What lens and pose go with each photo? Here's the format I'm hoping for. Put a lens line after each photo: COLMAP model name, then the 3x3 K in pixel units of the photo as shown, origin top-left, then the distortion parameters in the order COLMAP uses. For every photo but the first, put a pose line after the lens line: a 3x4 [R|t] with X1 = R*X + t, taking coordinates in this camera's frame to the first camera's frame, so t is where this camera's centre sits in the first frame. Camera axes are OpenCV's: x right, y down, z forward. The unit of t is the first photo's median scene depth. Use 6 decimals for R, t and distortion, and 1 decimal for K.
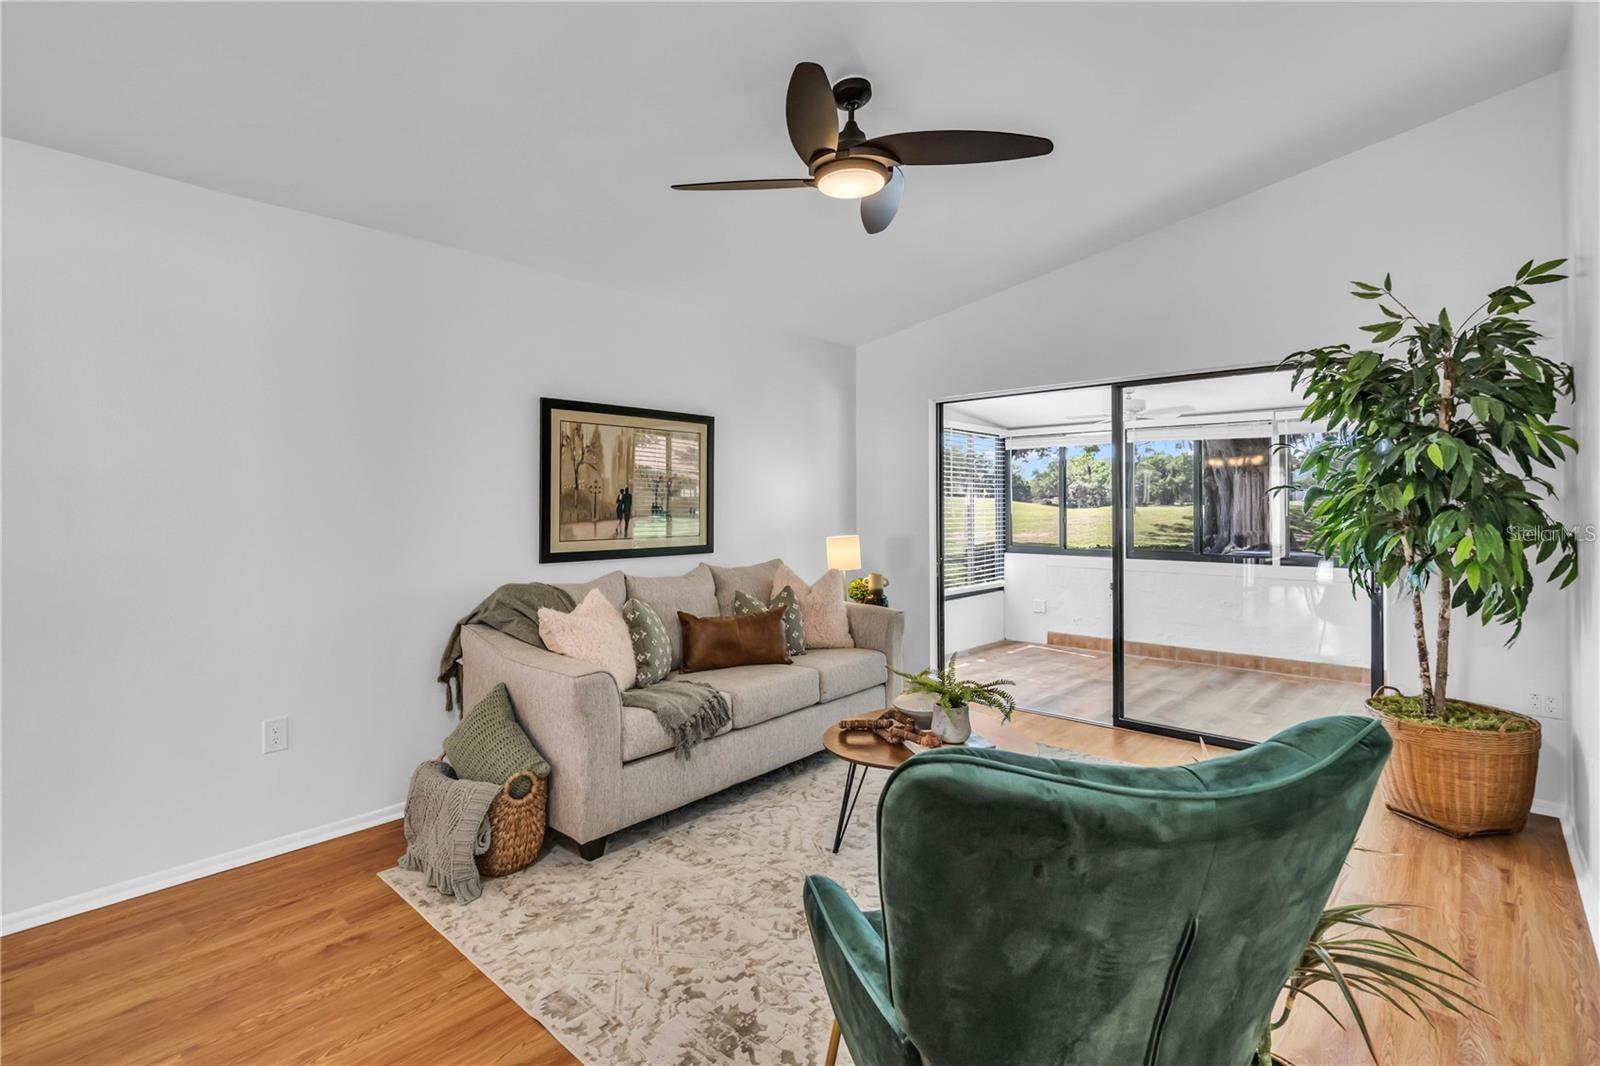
lens RADIAL K [[748.9, 0, 794.7], [0, 748.9, 500.4], [0, 0, 1]] dist [-0.003048, 0.000021]
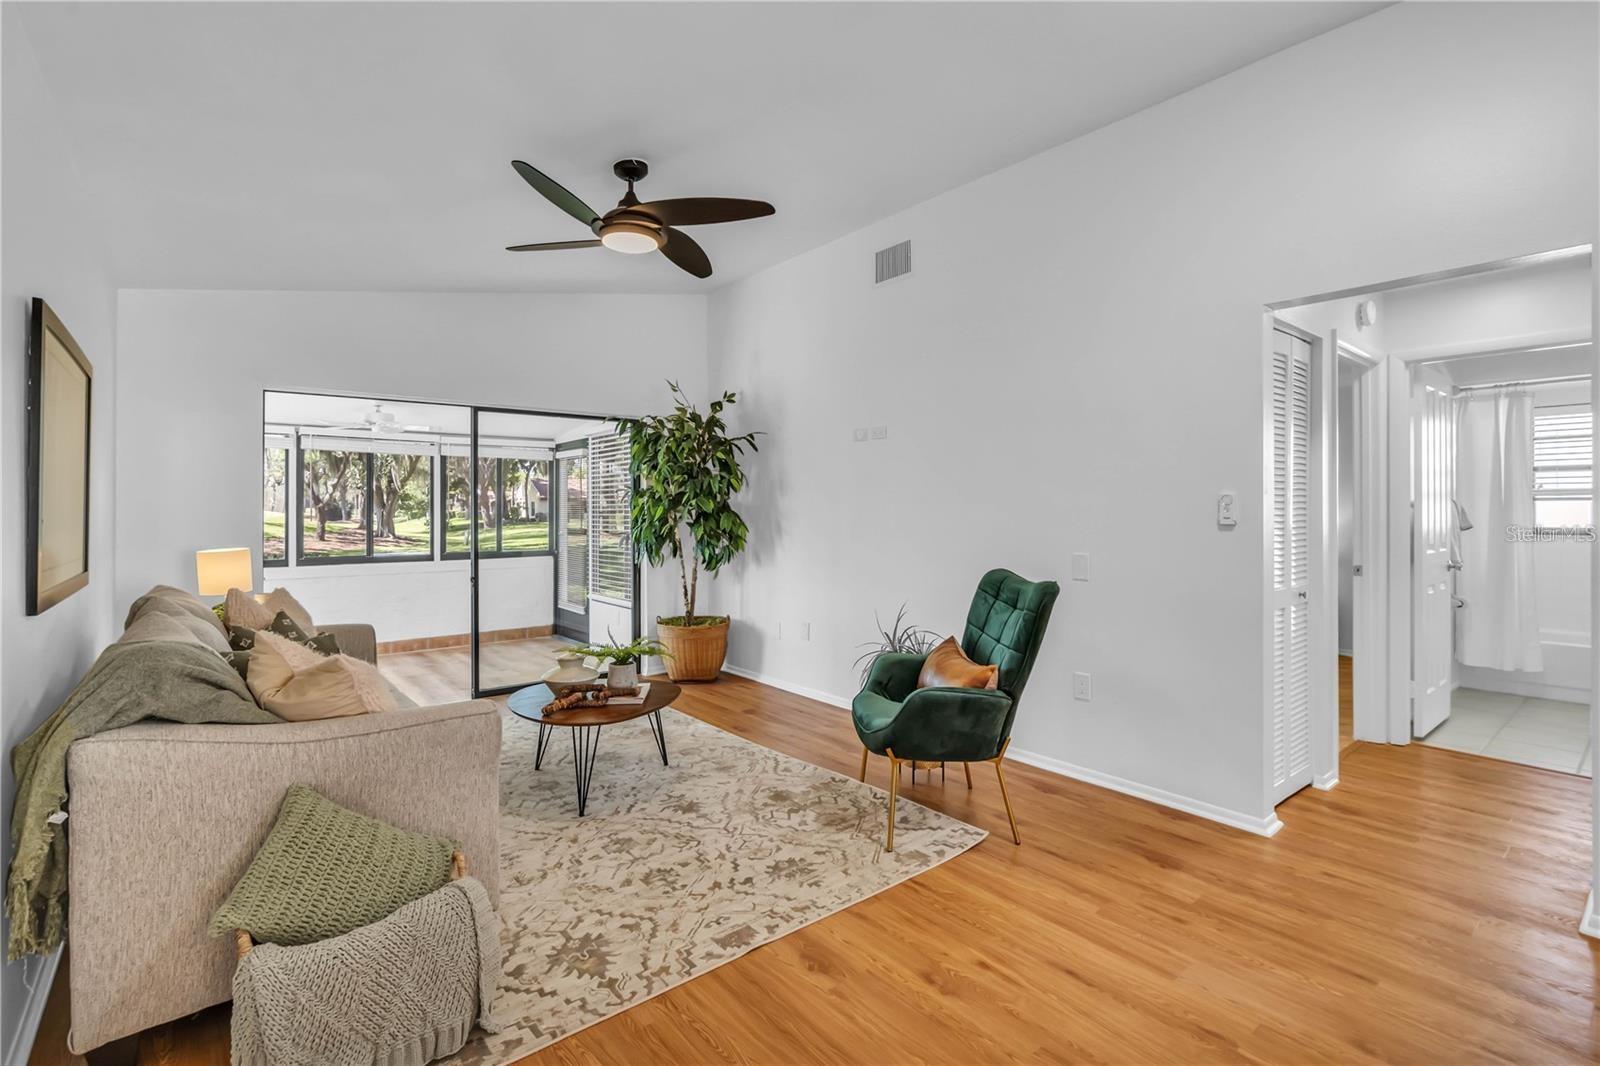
lens RADIAL K [[736.1, 0, 786.3], [0, 736.1, 505.7], [0, 0, 1]] dist [-0.002200, 0.000099]
pose [[0.160573, 0.008234, 0.986990, -0.925918], [-0.001525, 0.999966, -0.008094, 0.010768], [-0.987023, -0.000205, 0.160580, 0.482943]]
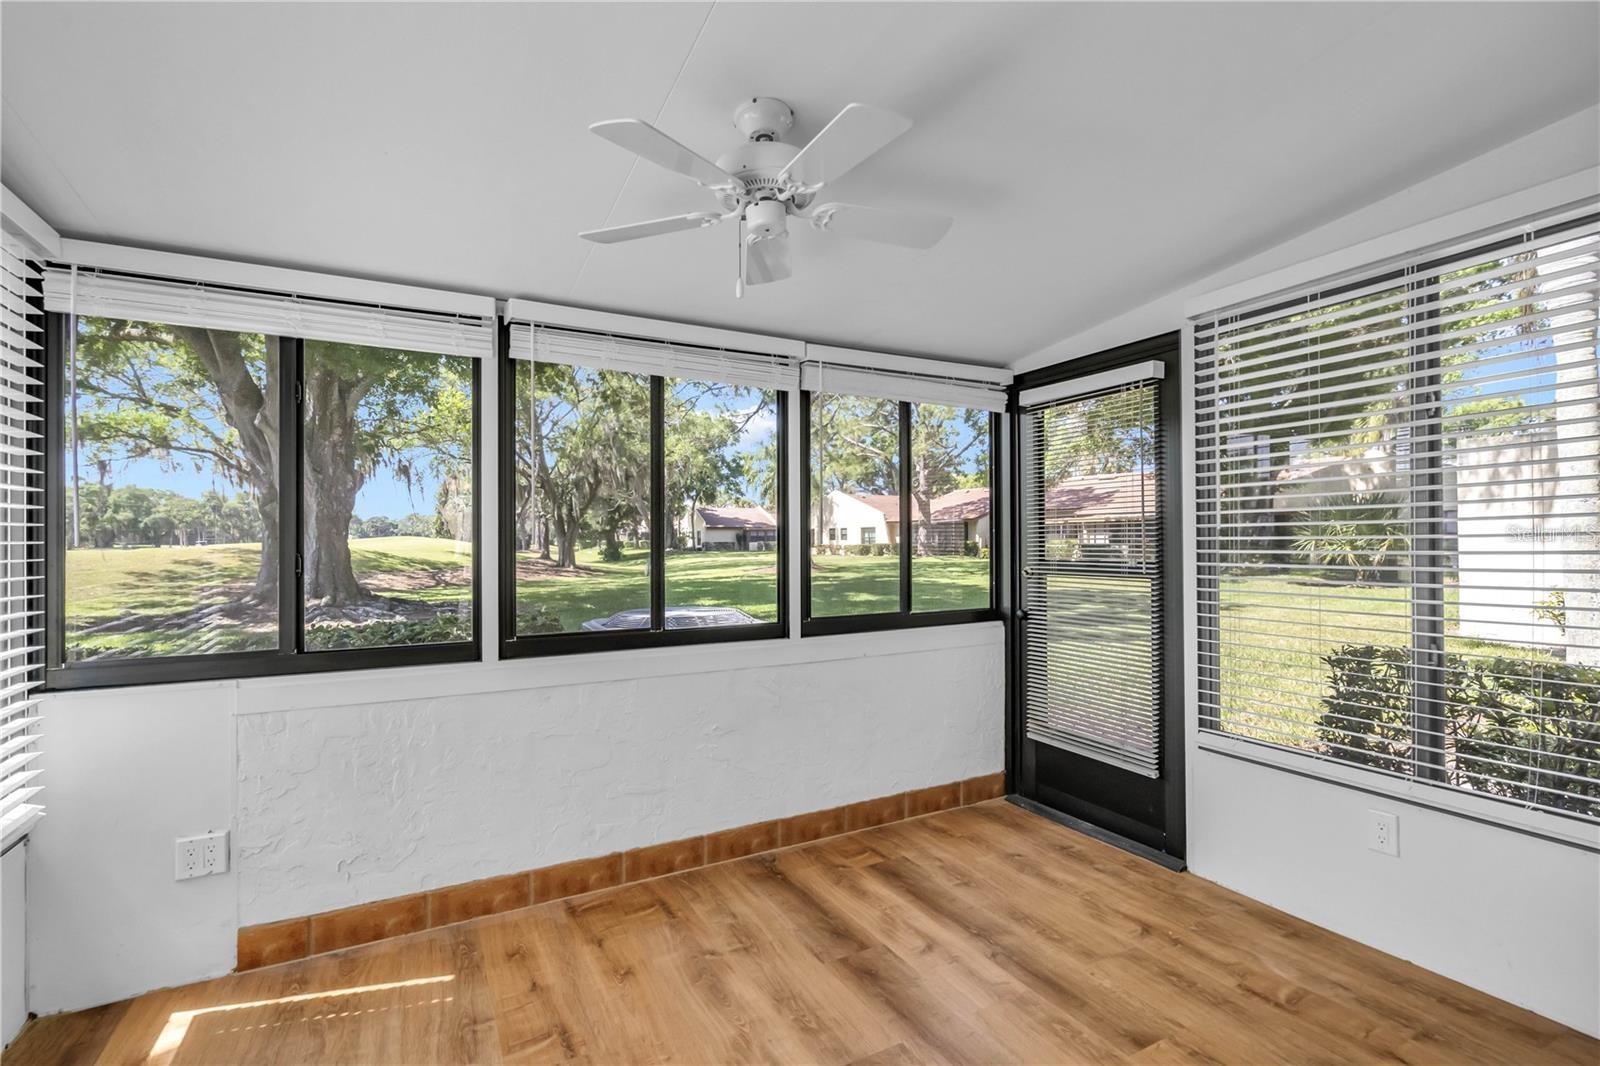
lens RADIAL K [[726.2, 0, 800.0], [0, 726.2, 533.0], [0, 0, 1]] dist [-0.005022, 0.000208]
pose [[0.329345, 0.010151, 0.944155, 0.324549], [0.002065, 0.999932, -0.011472, 0.038651], [-0.944207, 0.005728, 0.329301, 1.670178]]
